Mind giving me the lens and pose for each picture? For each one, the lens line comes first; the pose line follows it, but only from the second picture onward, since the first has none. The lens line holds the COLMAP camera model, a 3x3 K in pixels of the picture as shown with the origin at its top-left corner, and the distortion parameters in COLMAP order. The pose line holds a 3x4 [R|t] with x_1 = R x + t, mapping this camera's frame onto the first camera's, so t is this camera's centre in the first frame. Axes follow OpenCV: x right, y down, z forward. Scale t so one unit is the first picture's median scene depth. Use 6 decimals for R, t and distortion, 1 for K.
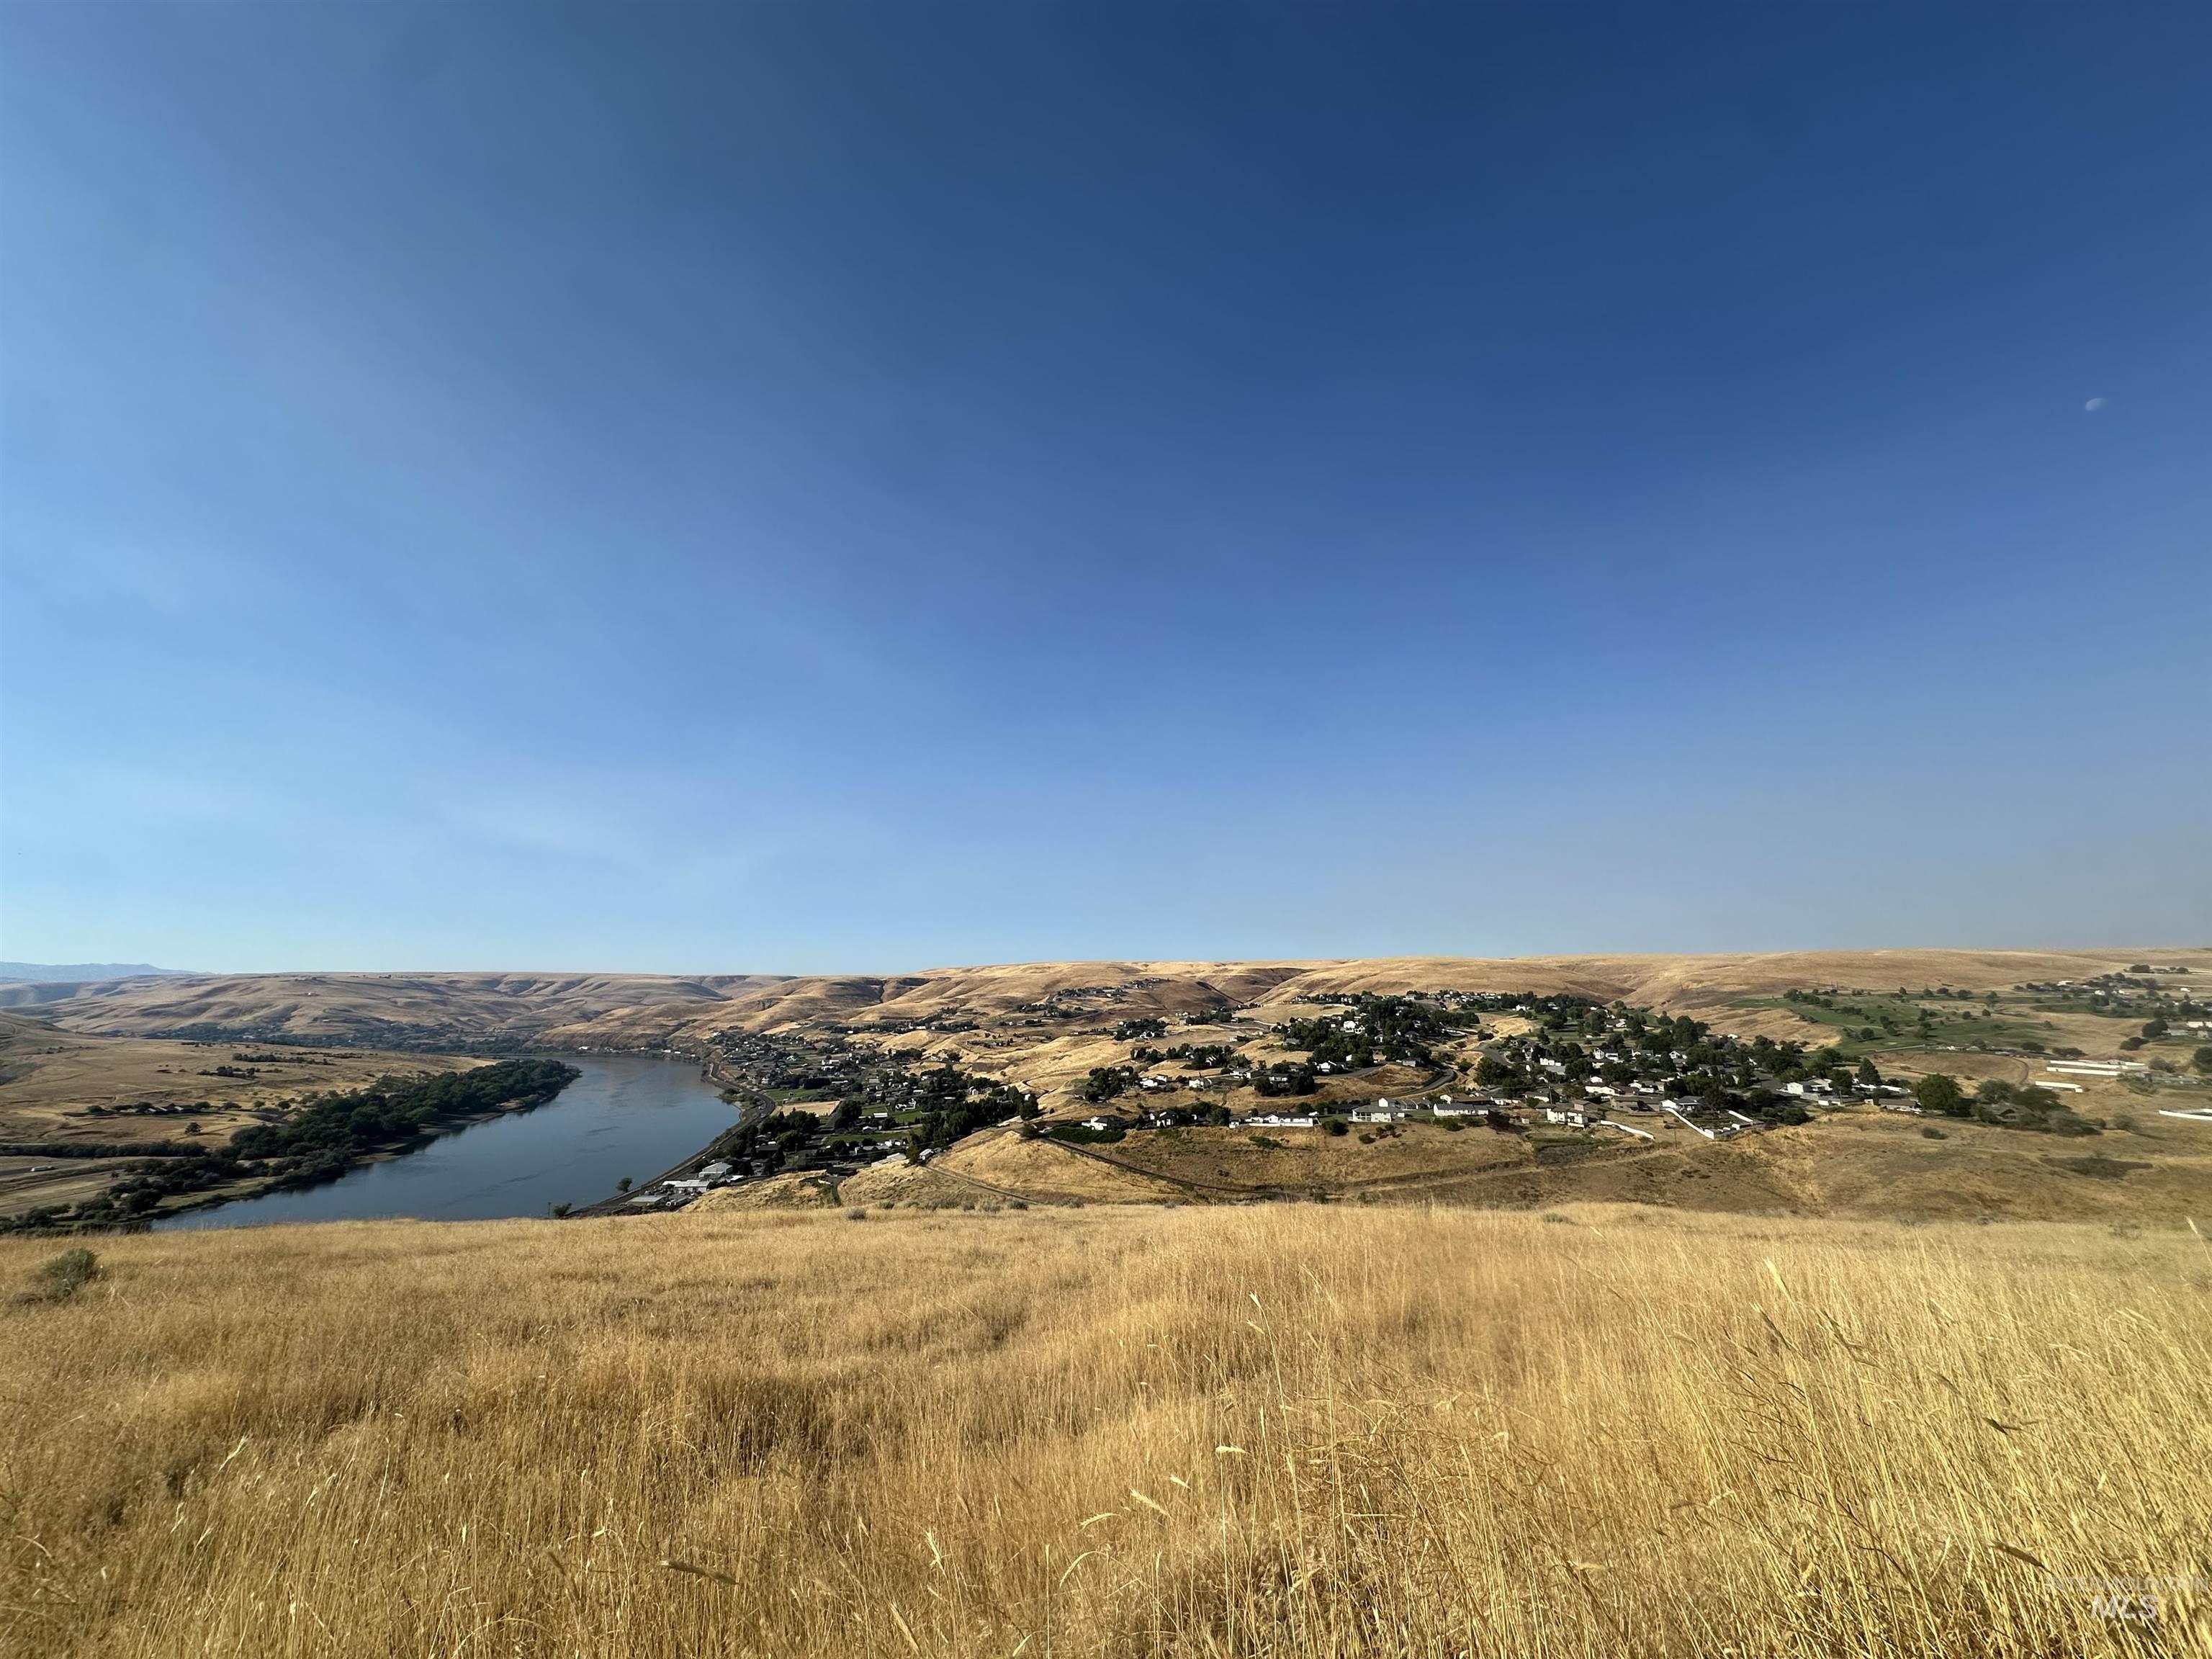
lens RADIAL K [[882.1, 0, 1111.9], [0, 882.1, 831.7], [0, 0, 1]] dist [-0.004363, 0.000989]
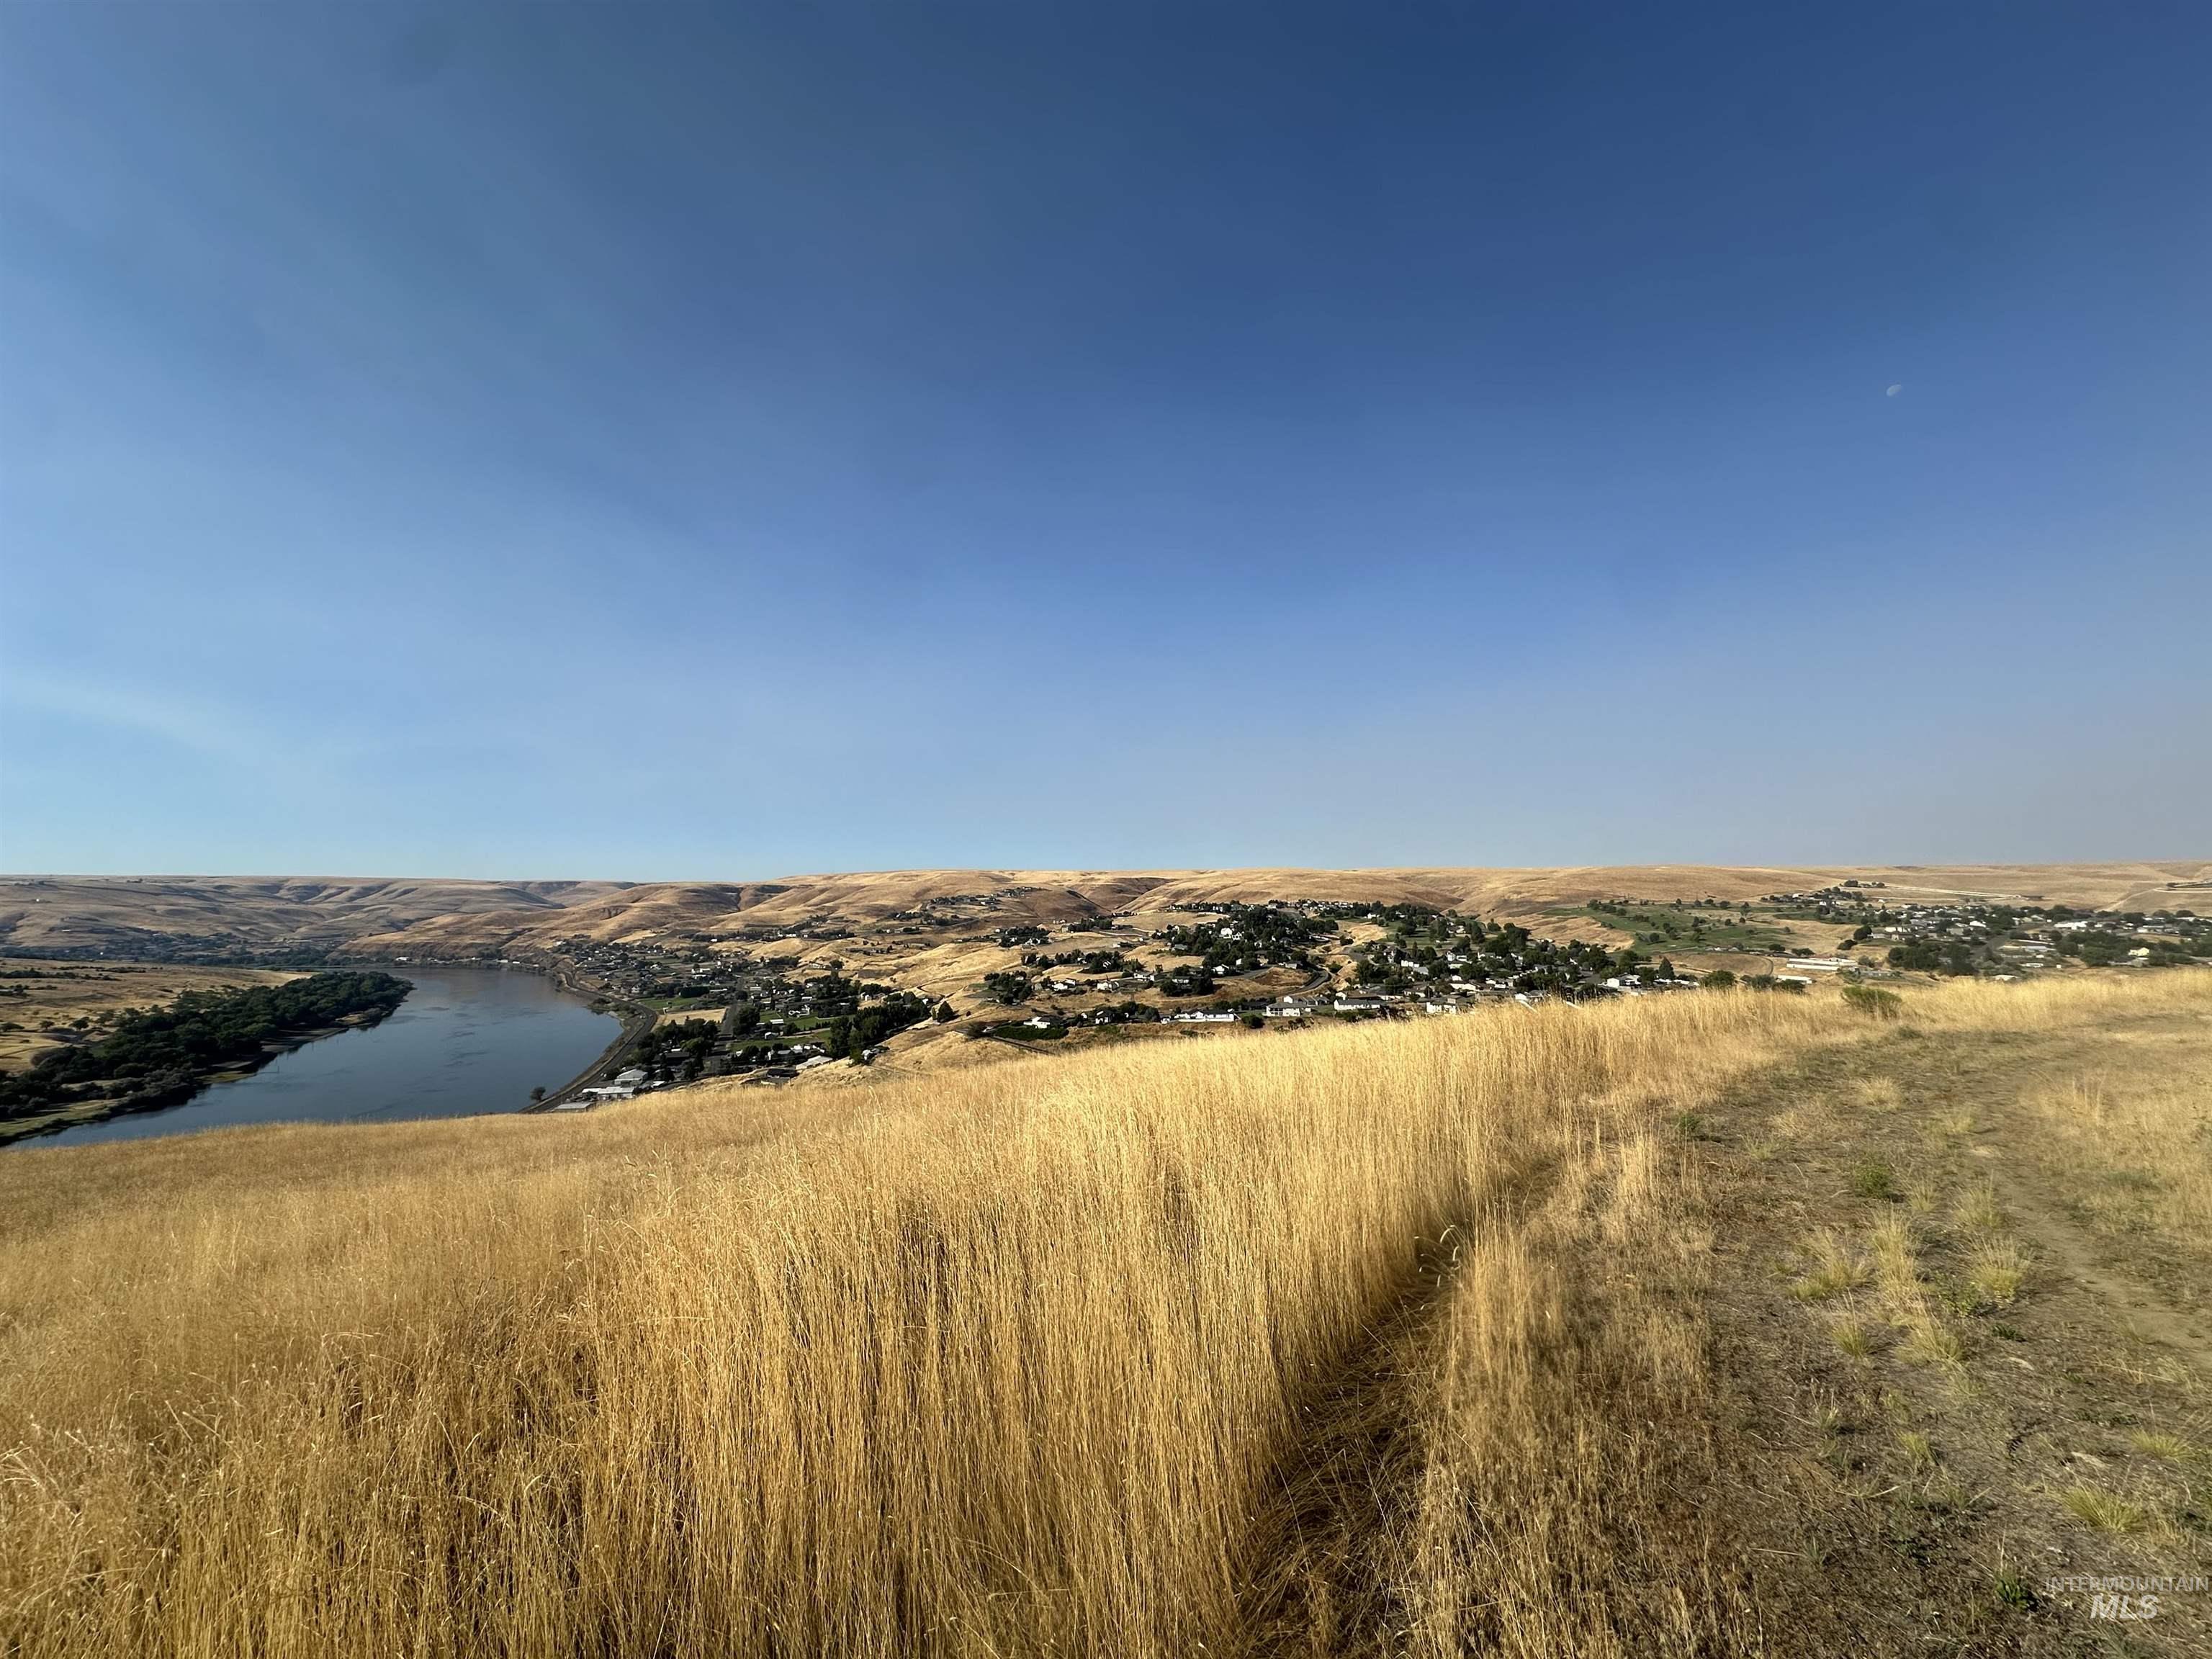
lens RADIAL K [[882.1, 0, 1111.7], [0, 882.1, 833.4], [0, 0, 1]] dist [-0.004363, 0.000989]
pose [[0.986489, 0.014229, 0.163208, -0.043298], [-0.031299, 0.994241, 0.102500, -0.006523], [-0.160810, -0.106223, 0.981253, -0.023905]]
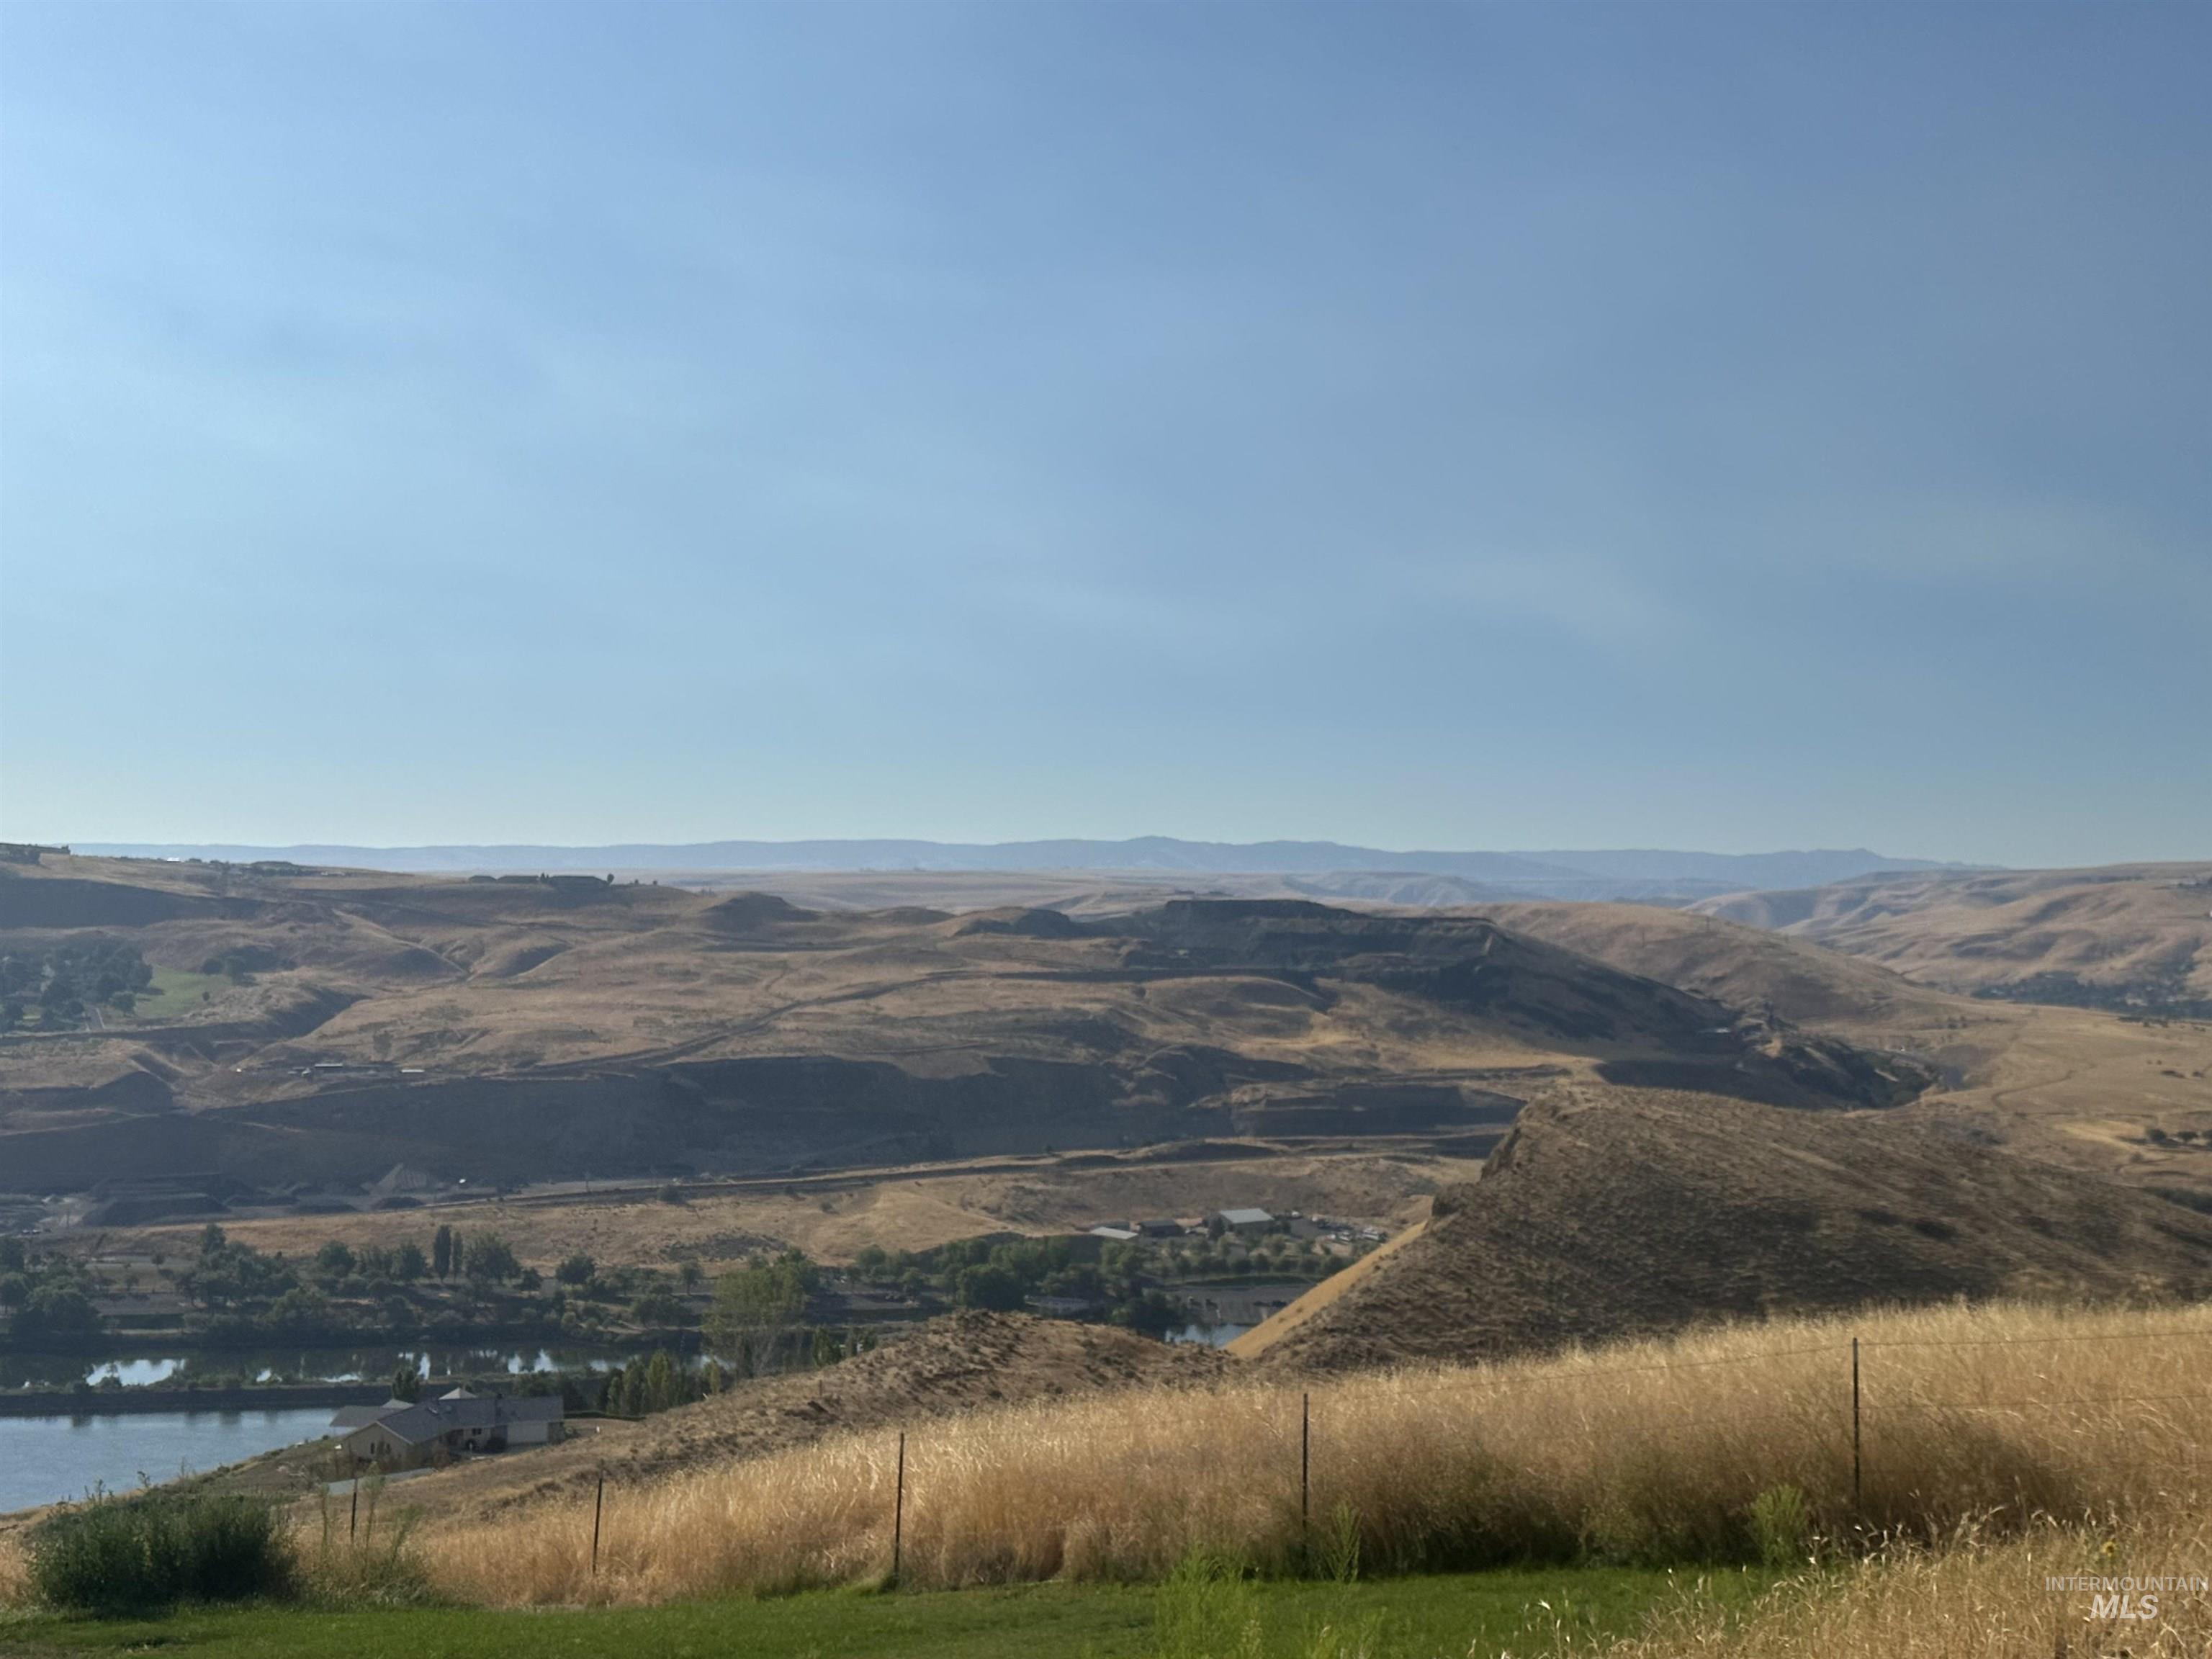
lens RADIAL K [[2401.7, 0, 1122.4], [0, 2401.7, 818.3], [0, 0, 1]] dist [0.102844, 0.000000]
pose [[0.437356, -0.035635, -0.898582, 0.022477], [0.169057, 0.984658, 0.043234, -0.060394], [0.883255, -0.170820, 0.436670, -0.218778]]
